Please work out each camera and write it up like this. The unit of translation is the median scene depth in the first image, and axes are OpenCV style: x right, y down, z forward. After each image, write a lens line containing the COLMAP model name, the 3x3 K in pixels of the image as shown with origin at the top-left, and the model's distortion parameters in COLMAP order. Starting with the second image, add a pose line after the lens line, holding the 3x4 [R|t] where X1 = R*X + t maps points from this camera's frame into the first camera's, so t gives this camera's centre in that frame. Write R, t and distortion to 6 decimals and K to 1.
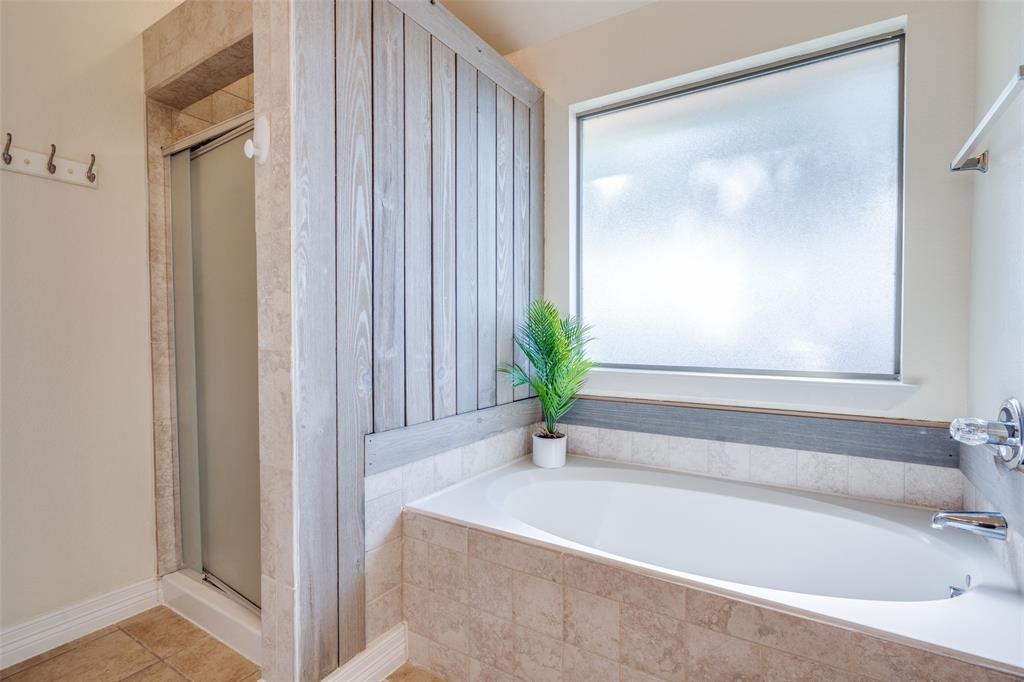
lens RADIAL K [[477.2, 0, 511.8], [0, 477.2, 352.0], [0, 0, 1]] dist [-0.007722, -0.000026]
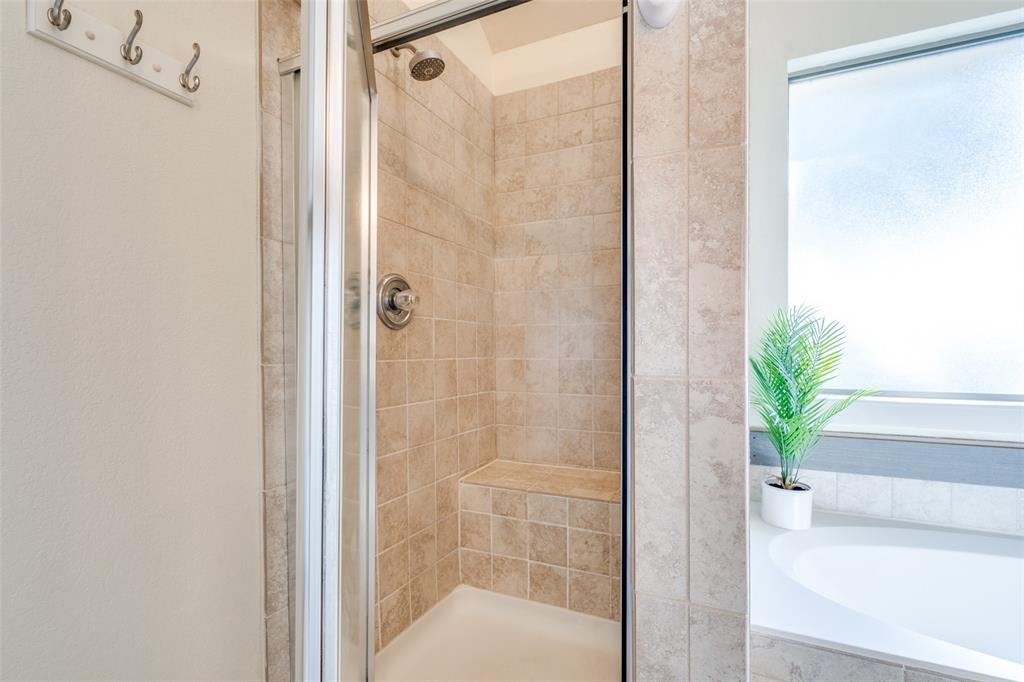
lens RADIAL K [[476.8, 0, 512.8], [0, 476.8, 363.1], [0, 0, 1]] dist [-0.005299, -0.000278]
pose [[0.993667, -0.003346, 0.112312, -0.497179], [0.005305, 0.999839, -0.017150, -0.010274], [-0.112237, 0.017637, 0.993525, 0.336919]]
